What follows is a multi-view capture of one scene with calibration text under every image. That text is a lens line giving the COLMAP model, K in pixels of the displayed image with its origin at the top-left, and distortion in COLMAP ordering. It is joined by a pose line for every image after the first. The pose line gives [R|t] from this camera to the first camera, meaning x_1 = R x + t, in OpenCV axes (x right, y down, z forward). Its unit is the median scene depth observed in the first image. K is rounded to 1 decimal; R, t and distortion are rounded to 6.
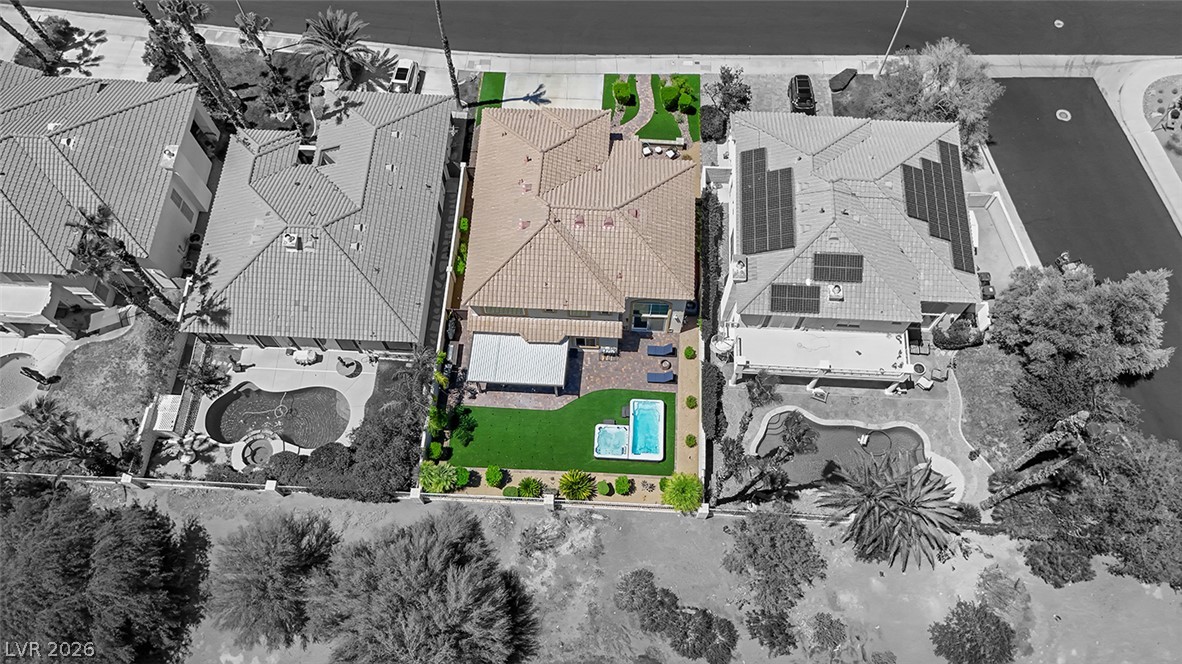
lens RADIAL K [[871.3, 0, 593.9], [0, 871.3, 339.1], [0, 0, 1]] dist [0.080653, -0.091393]
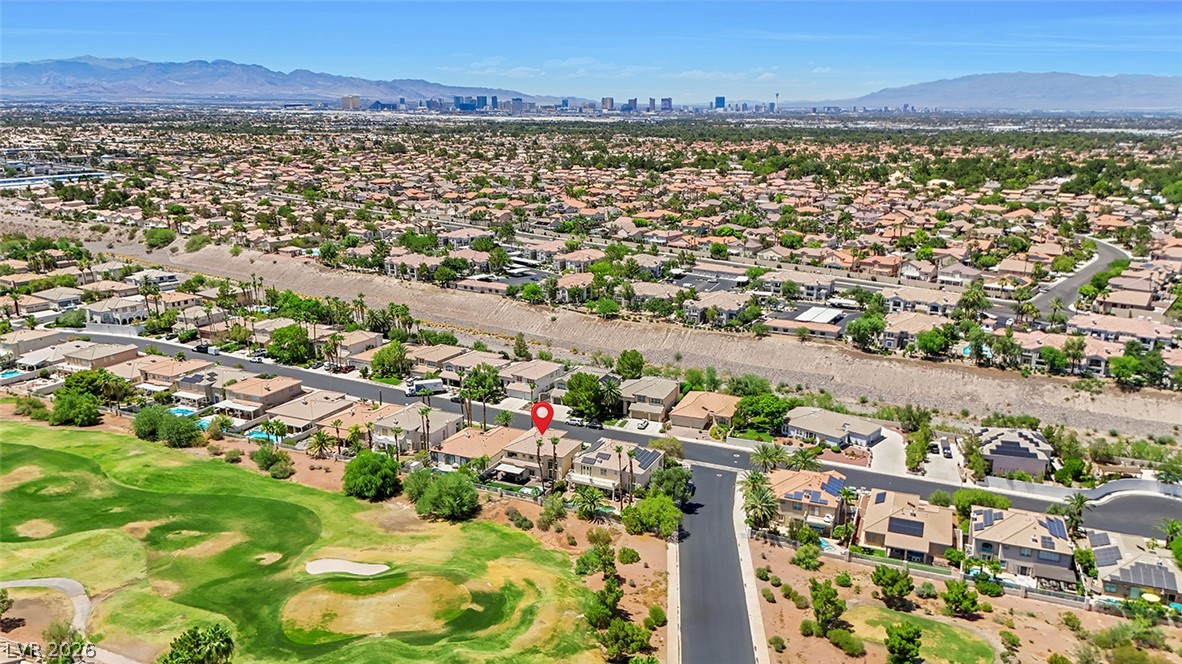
lens RADIAL K [[871.3, 0, 593.9], [0, 871.3, 339.1], [0, 0, 1]] dist [0.080653, -0.091393]
pose [[0.928453, 0.102208, -0.357111, 1.357487], [-0.342510, 0.607606, -0.716591, 2.013681], [0.143741, 0.787635, 0.599141, -1.358906]]
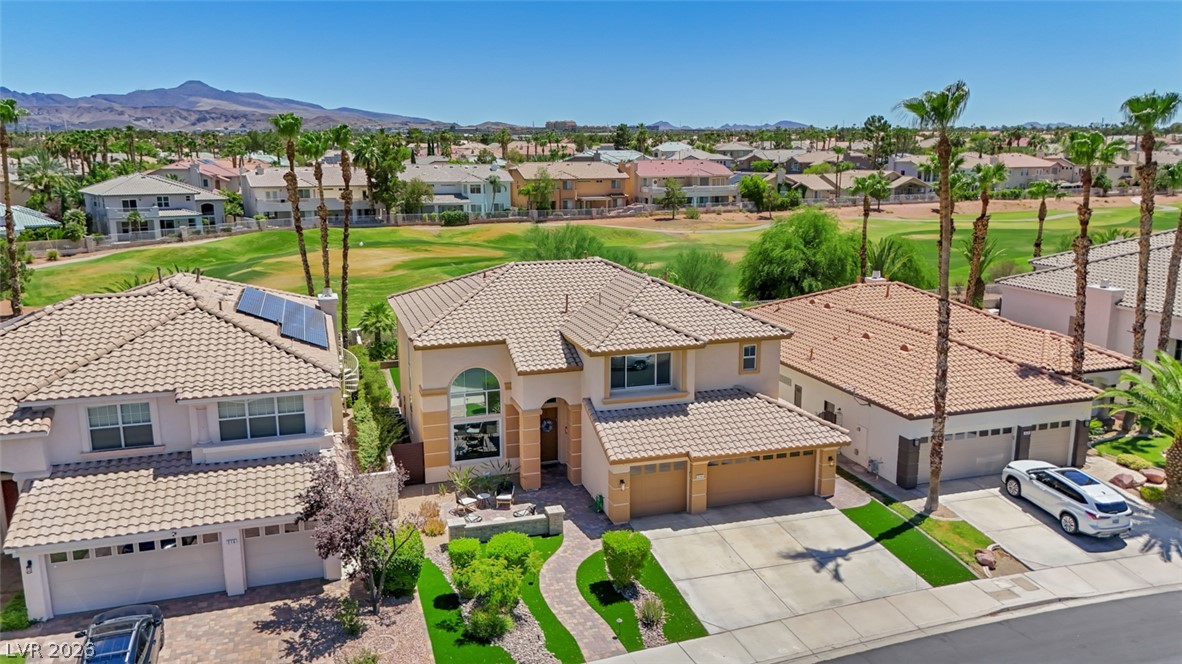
lens RADIAL K [[871.3, 0, 593.9], [0, 871.3, 339.1], [0, 0, 1]] dist [0.080653, -0.091393]
pose [[-0.935013, 0.083480, -0.344649, 0.208886], [-0.320364, 0.217863, 0.921901, -0.793486], [0.152047, 0.972402, -0.176961, 1.156989]]
